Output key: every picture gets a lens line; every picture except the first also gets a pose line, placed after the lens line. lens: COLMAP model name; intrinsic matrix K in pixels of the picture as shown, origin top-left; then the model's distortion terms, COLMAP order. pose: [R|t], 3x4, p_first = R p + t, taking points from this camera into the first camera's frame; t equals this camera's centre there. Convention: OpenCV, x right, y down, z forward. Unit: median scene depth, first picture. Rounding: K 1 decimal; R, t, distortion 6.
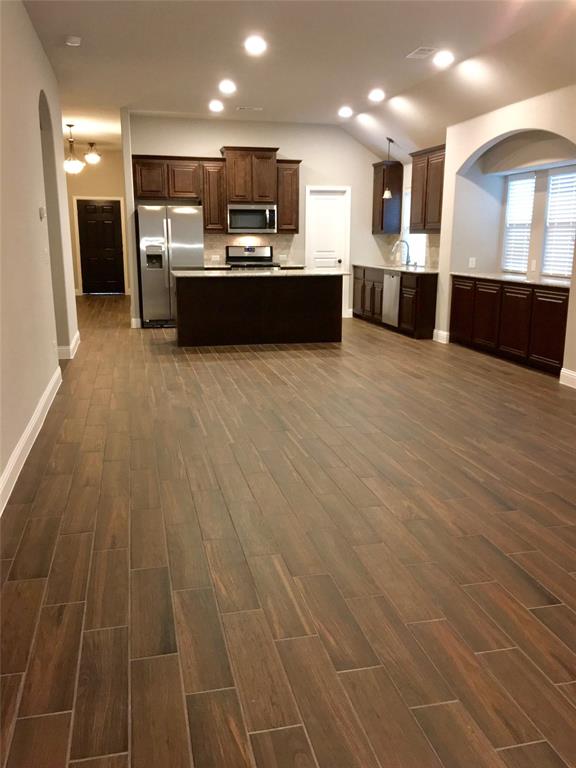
lens RADIAL K [[652.9, 0, 293.5], [0, 652.9, 387.5], [0, 0, 1]] dist [0.054000, -0.008278]
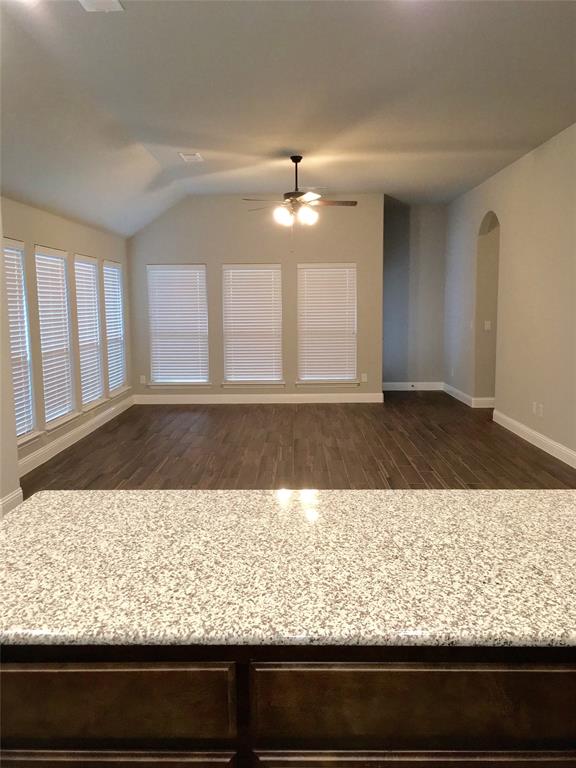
lens RADIAL K [[652.9, 0, 293.5], [0, 652.9, 387.5], [0, 0, 1]] dist [0.054000, -0.008278]
pose [[-0.968818, -0.025942, 0.246411, -0.063811], [0.060465, 0.939683, 0.336660, -0.238512], [-0.240282, 0.341062, -0.908813, 0.978667]]
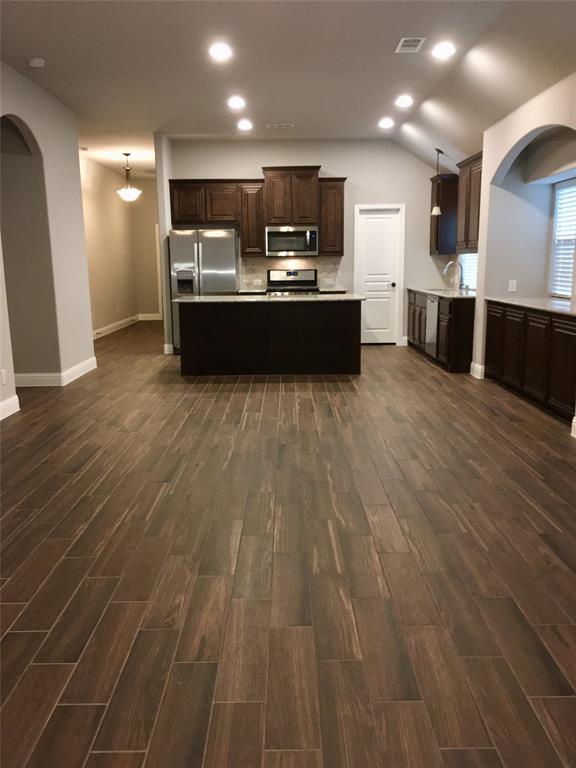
lens RADIAL K [[652.9, 0, 293.5], [0, 652.9, 387.5], [0, 0, 1]] dist [0.054000, -0.008278]
pose [[0.974759, 0.028482, -0.221437, 0.158447], [-0.036173, 0.998872, -0.030752, -0.017713], [0.220312, 0.037985, 0.974690, 0.089686]]
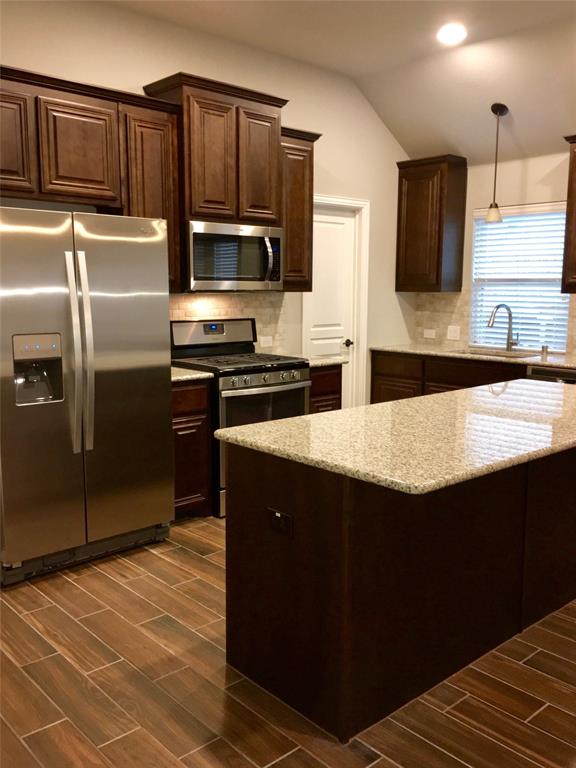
lens RADIAL K [[683.8, 0, 288.0], [0, 683.8, 384.0], [0, 0, 1]] dist [0.048172, -0.012726]
pose [[0.874498, -0.066040, 0.480512, -0.256949], [0.105251, 0.992919, -0.055086, -0.153411], [-0.473472, 0.098747, 0.875256, 0.625154]]
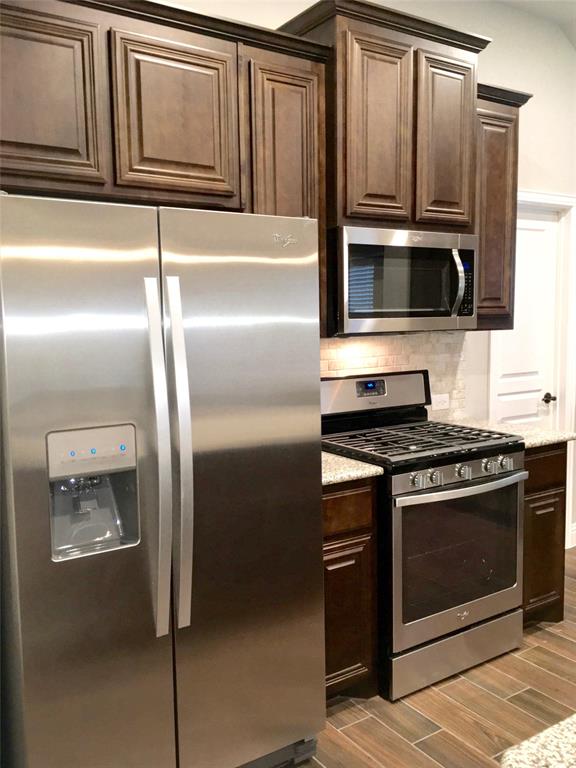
lens RADIAL K [[683.8, 0, 288.0], [0, 683.8, 384.0], [0, 0, 1]] dist [0.048172, -0.012726]
pose [[0.938446, -0.049399, 0.341877, -0.216341], [0.091566, 0.989891, -0.108315, -0.193898], [-0.333070, 0.132952, 0.933482, 0.776547]]
